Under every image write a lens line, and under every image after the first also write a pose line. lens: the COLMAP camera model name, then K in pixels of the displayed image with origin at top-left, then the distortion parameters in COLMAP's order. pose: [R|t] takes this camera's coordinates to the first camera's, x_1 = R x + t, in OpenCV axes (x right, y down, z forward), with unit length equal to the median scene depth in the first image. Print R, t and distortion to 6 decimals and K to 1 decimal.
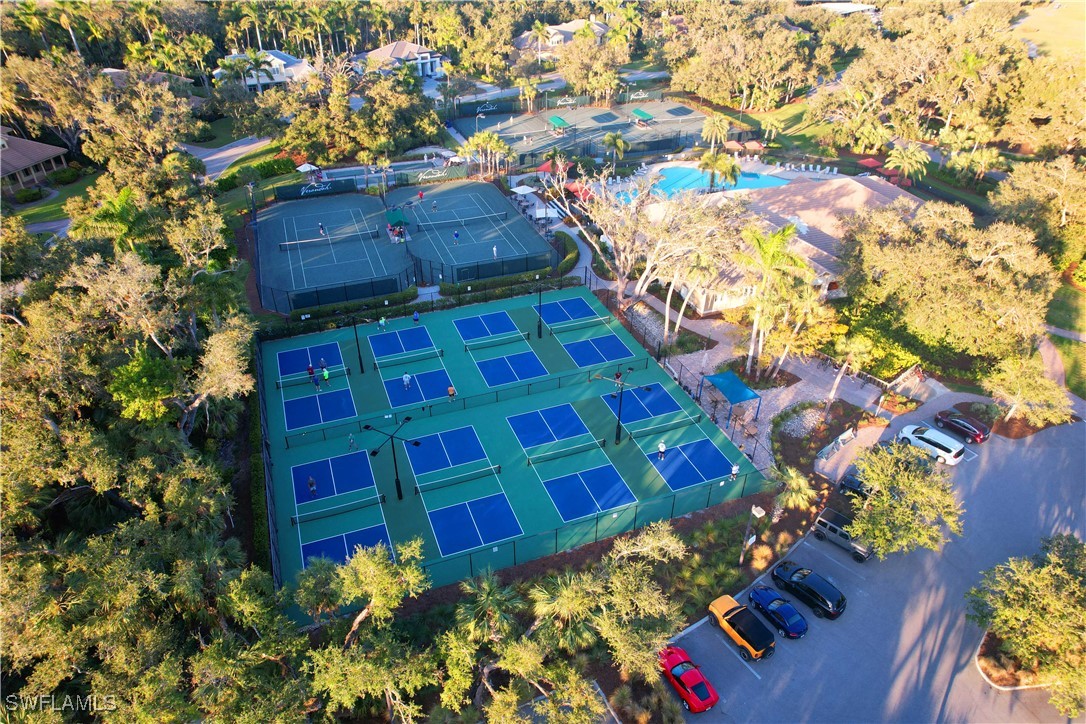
lens RADIAL K [[677.0, 0, 543.0], [0, 677.0, 362.0], [0, 0, 1]] dist [-0.079240, 0.057784]
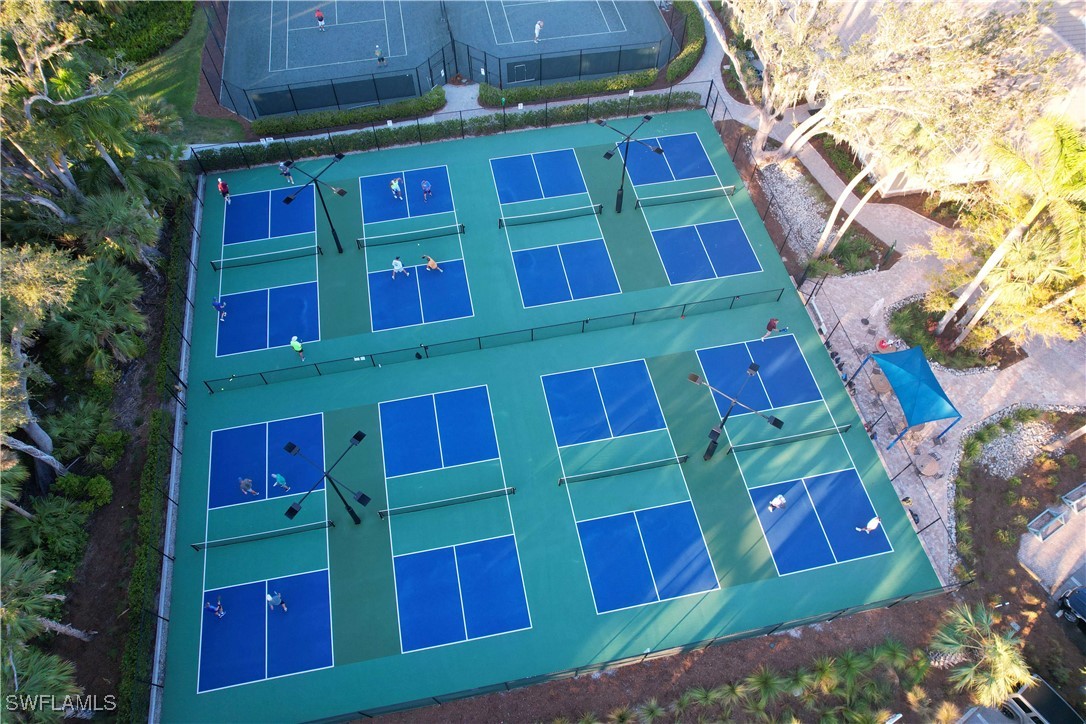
lens RADIAL K [[677.0, 0, 543.0], [0, 677.0, 362.0], [0, 0, 1]] dist [-0.079240, 0.057784]
pose [[0.985739, 0.142451, -0.089589, 0.002432], [-0.092726, 0.904055, 0.417236, -0.180718], [0.140430, -0.402979, 0.904371, 0.390152]]
